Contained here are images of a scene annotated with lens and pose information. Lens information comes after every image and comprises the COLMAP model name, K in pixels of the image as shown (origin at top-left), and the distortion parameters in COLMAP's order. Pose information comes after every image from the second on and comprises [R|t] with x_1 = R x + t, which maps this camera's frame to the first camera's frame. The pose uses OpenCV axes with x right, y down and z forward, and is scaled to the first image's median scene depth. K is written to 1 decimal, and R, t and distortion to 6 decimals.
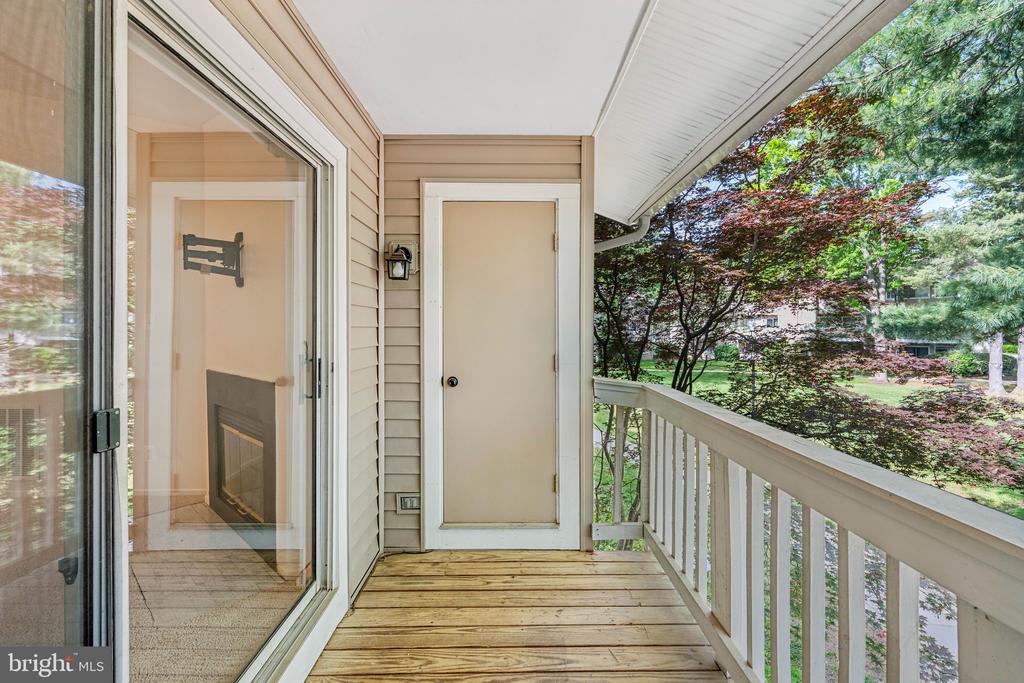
lens RADIAL K [[463.3, 0, 509.6], [0, 463.3, 332.7], [0, 0, 1]] dist [-0.000189, -0.000016]
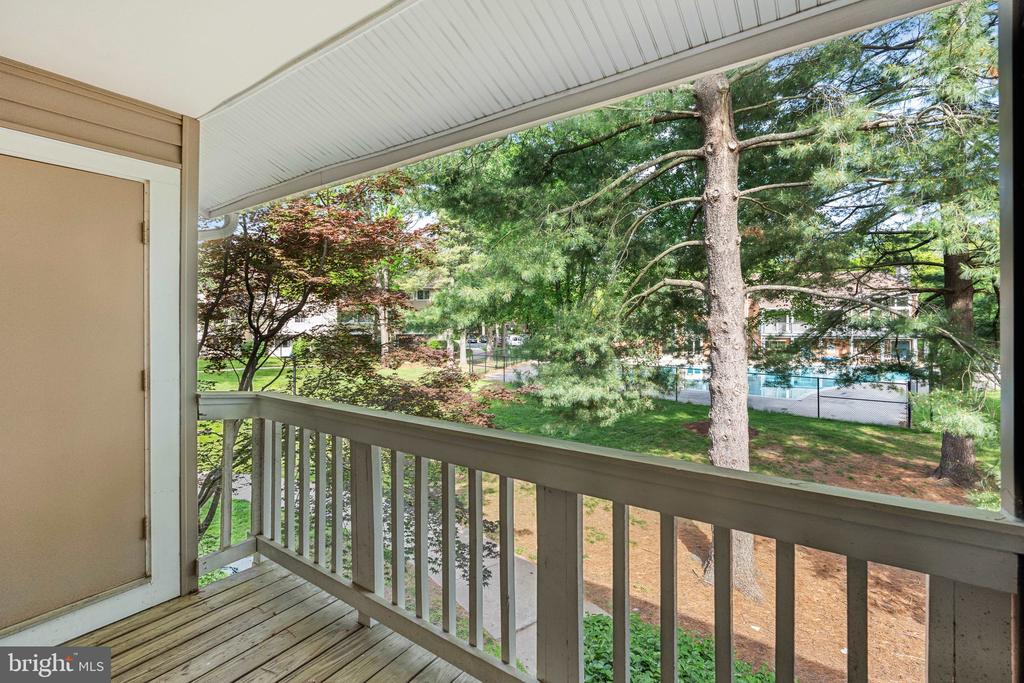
lens RADIAL K [[470.7, 0, 514.1], [0, 470.7, 322.1], [0, 0, 1]] dist [0.000965, 0.000257]
pose [[0.572317, -0.000911, 0.820032, -0.208897], [0.008348, 0.999954, -0.004716, -0.027574], [-0.819990, 0.009545, 0.572298, -0.010015]]
